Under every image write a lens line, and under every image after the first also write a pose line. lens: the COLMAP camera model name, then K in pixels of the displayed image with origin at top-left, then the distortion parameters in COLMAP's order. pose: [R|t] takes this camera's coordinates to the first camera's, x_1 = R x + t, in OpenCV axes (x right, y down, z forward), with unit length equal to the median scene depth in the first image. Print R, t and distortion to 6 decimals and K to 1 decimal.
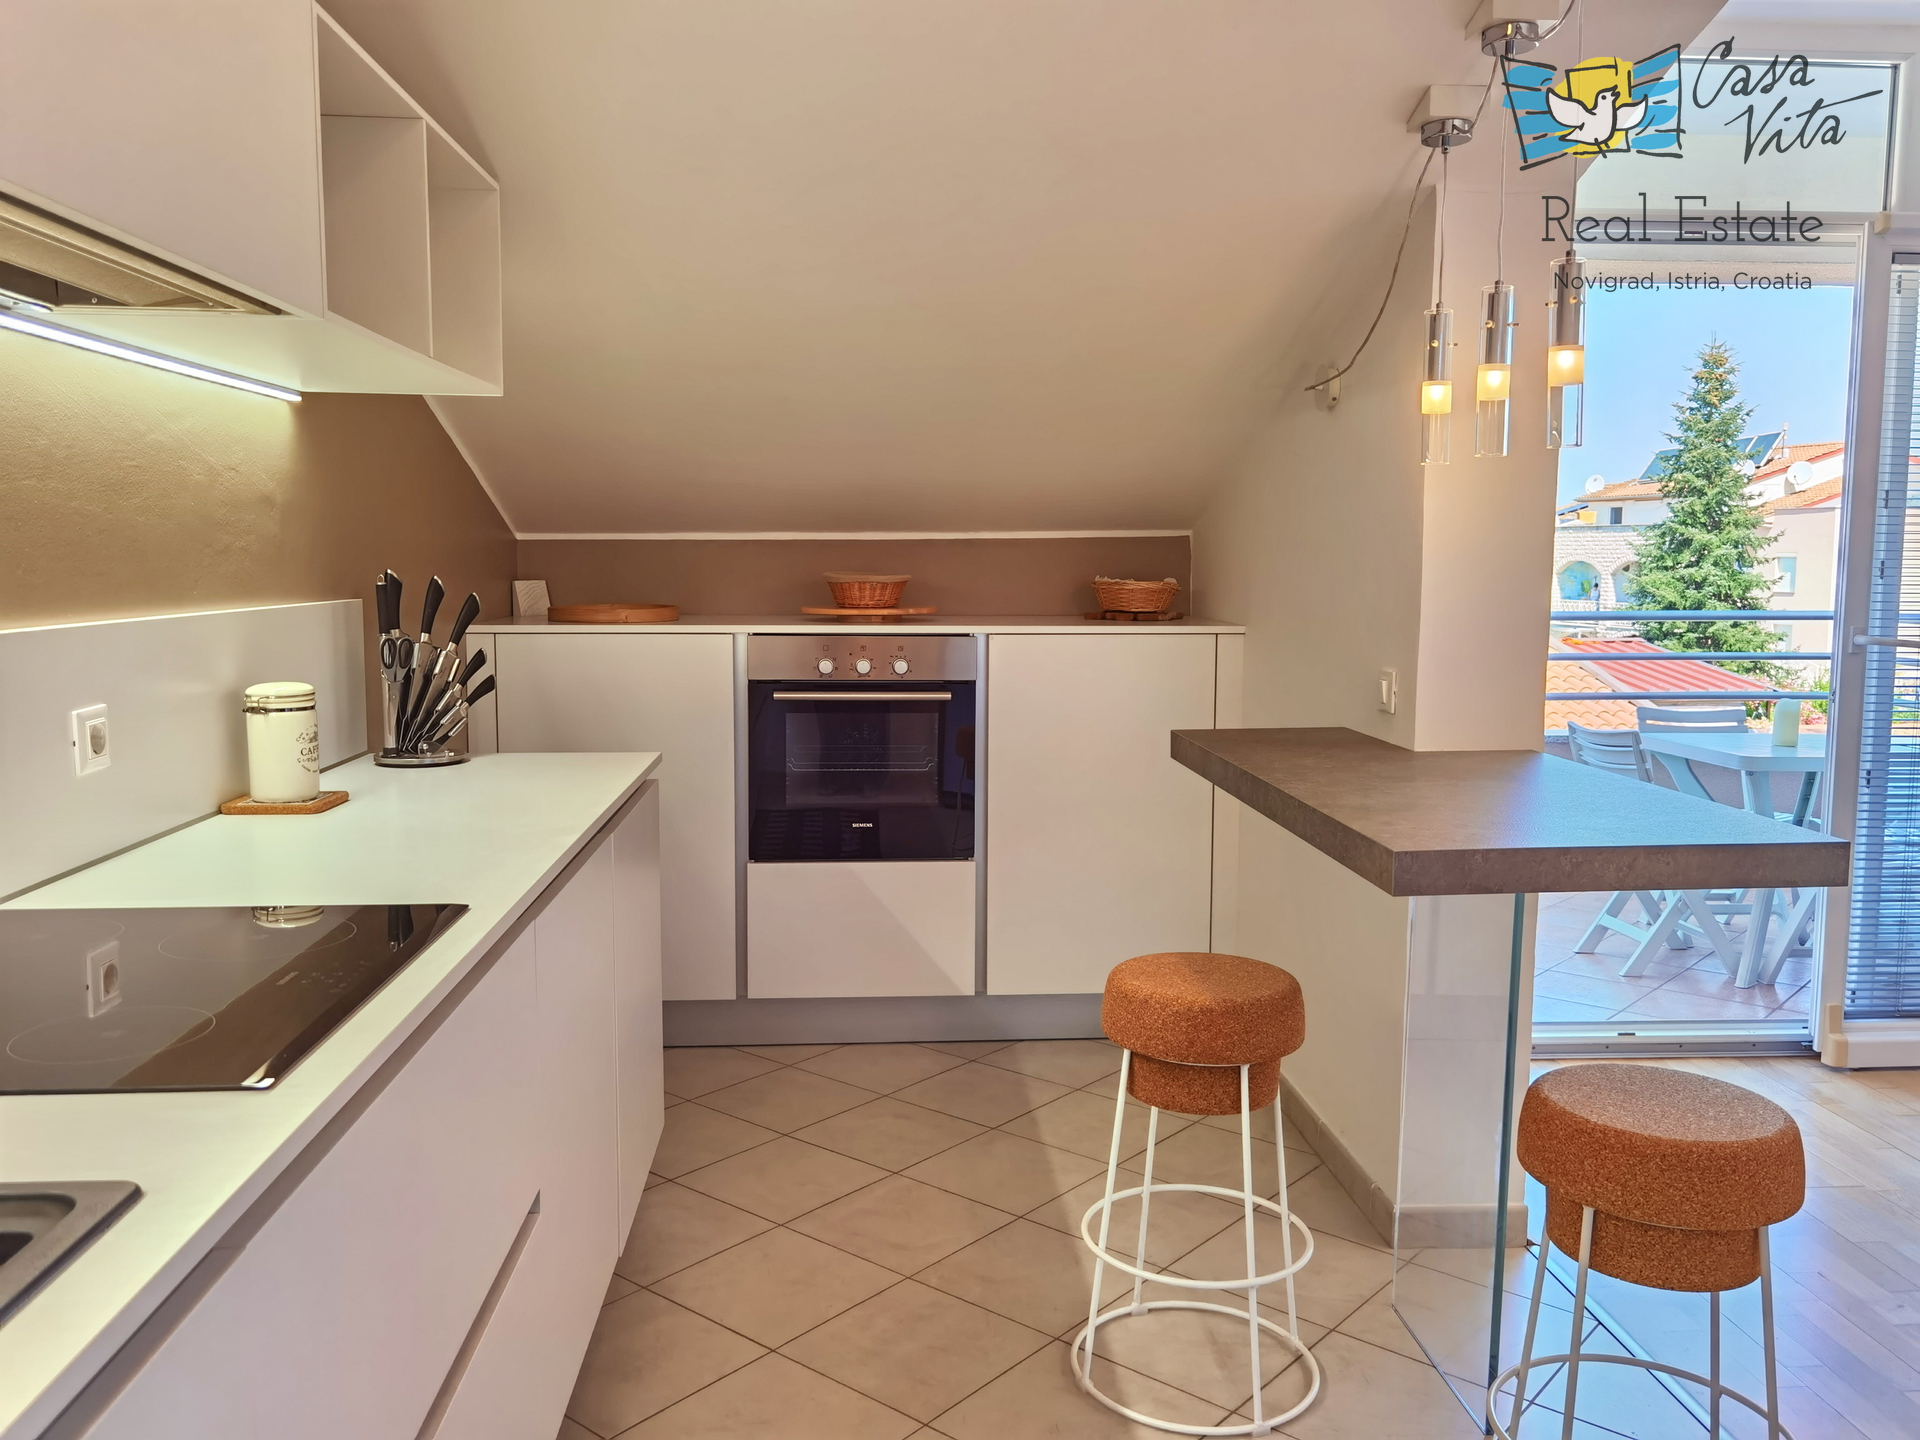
lens RADIAL K [[1563.5, 0, 995.3], [0, 1563.5, 719.3], [0, 0, 1]] dist [0.042313, -0.014404]
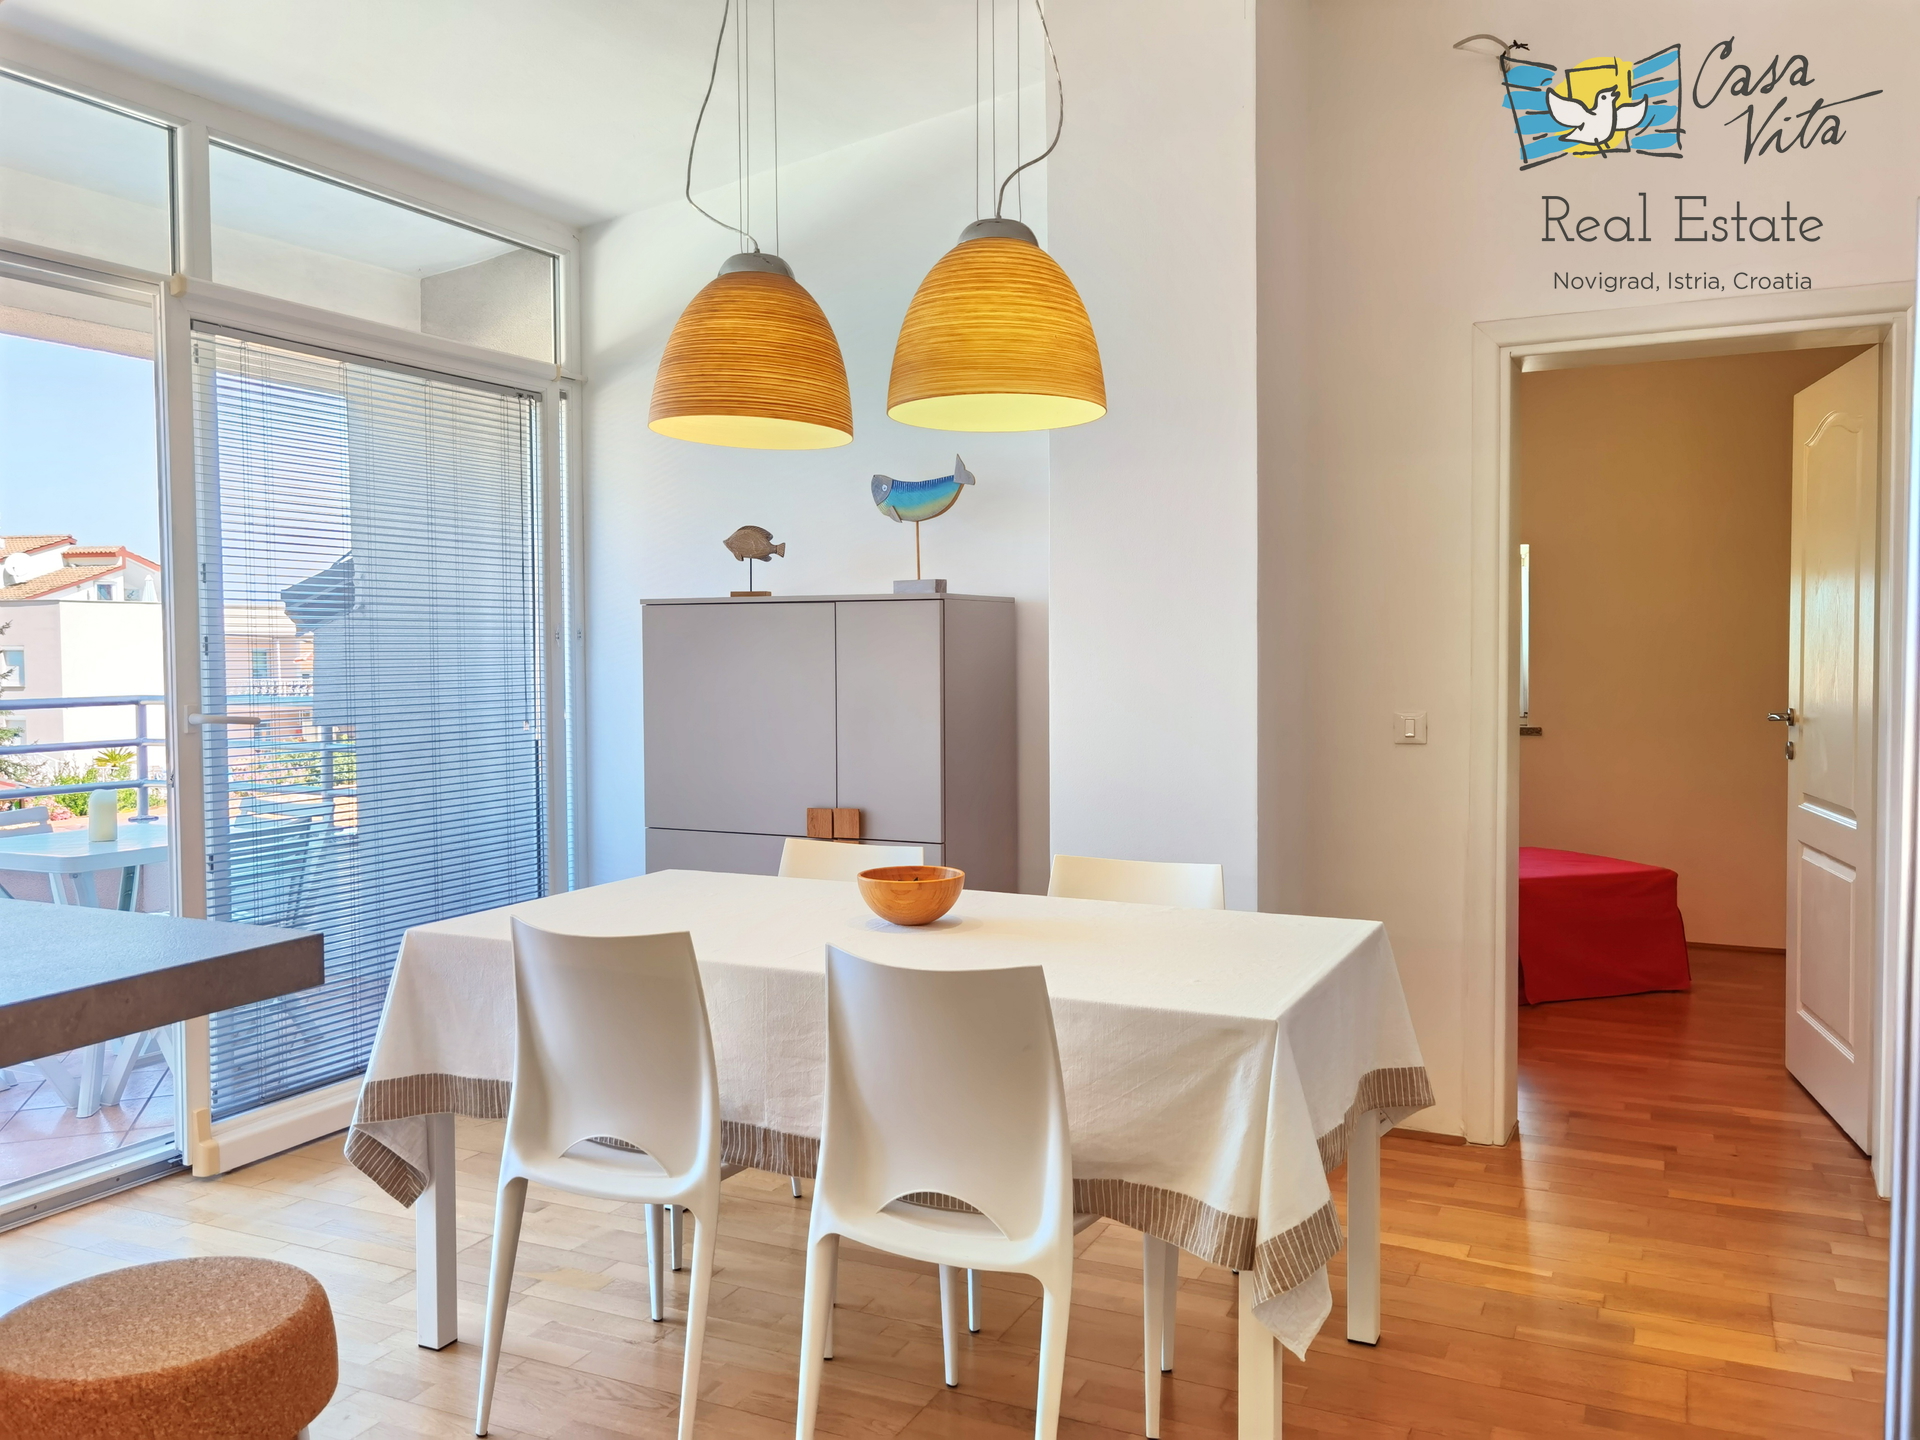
lens RADIAL K [[1531.8, 0, 950.2], [0, 1531.8, 706.5], [0, 0, 1]] dist [0.009636, -0.013435]
pose [[0.522979, -0.043734, 0.851223, 0.001843], [0.100967, 0.994830, -0.010920, -0.001823], [-0.846345, 0.091656, 0.524690, 0.129383]]
